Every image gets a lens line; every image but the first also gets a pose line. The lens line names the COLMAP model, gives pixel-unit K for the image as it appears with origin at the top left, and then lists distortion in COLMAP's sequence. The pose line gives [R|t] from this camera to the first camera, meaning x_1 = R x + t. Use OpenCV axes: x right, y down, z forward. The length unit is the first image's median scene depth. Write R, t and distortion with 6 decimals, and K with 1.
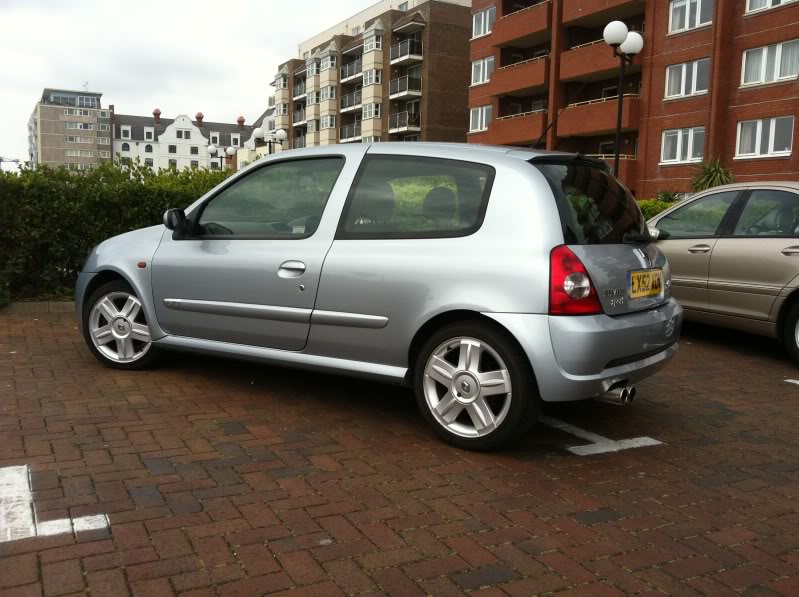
lens RADIAL K [[761.0, 0, 399.5], [0, 761.0, 298.5], [0, 0, 1]] dist [0.065556, -0.179089]
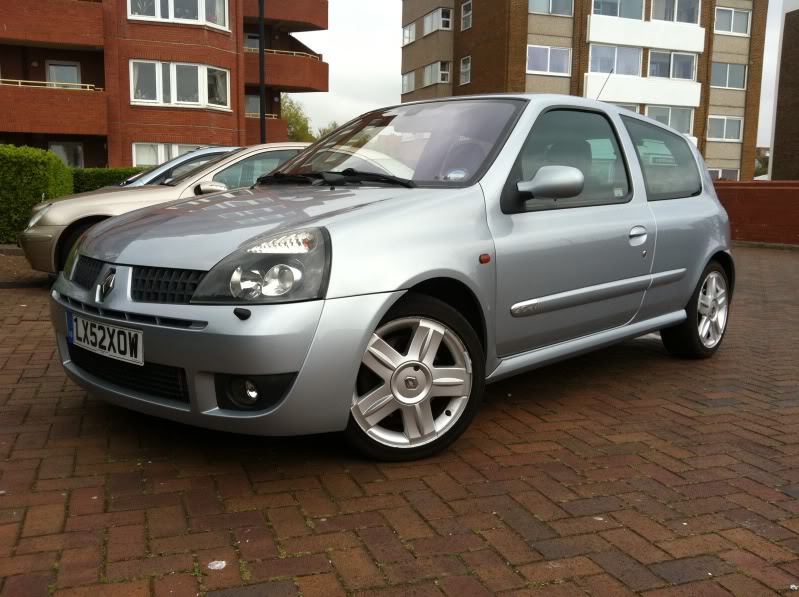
lens RADIAL K [[749.1, 0, 399.5], [0, 749.1, 298.5], [0, 0, 1]] dist [0.073400, -0.177648]
pose [[0.138213, -0.152322, 0.978619, -1.119812], [0.096165, 0.985497, 0.139811, -0.123210], [-0.985723, 0.074785, 0.150857, 1.180981]]
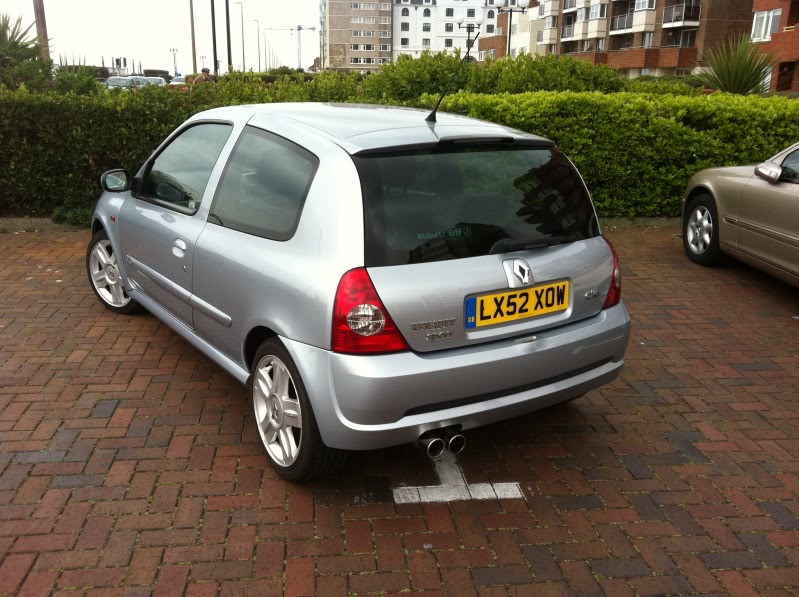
lens RADIAL K [[761.0, 0, 399.5], [0, 761.0, 298.5], [0, 0, 1]] dist [0.065556, -0.179089]
pose [[0.933817, 0.089758, -0.346309, 0.464718], [-0.028301, 0.983515, 0.178597, -0.159311], [0.356631, -0.156976, 0.920963, 0.212318]]
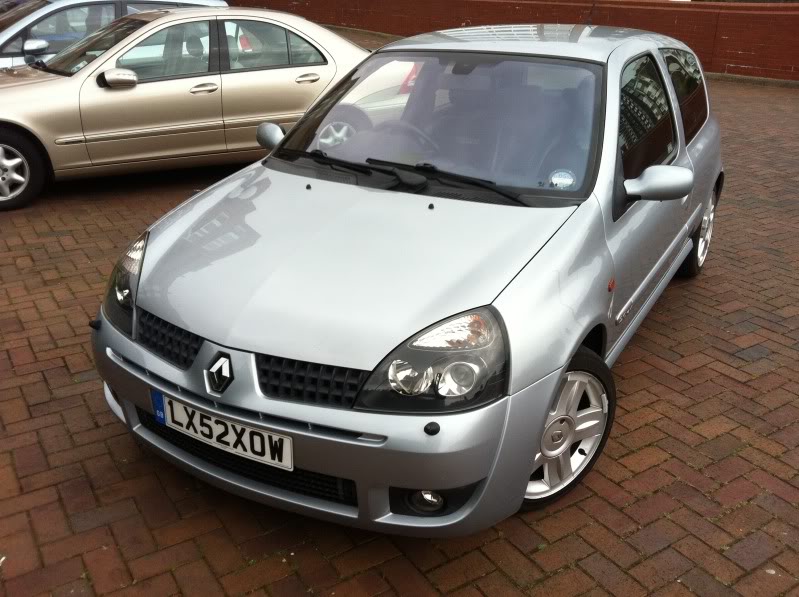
lens RADIAL K [[761.0, 0, 399.5], [0, 761.0, 298.5], [0, 0, 1]] dist [0.065556, -0.179089]
pose [[-0.087283, -0.407663, 0.908951, -1.009110], [0.095803, 0.904769, 0.414987, -0.339904], [-0.991566, 0.123301, -0.039915, 1.417846]]
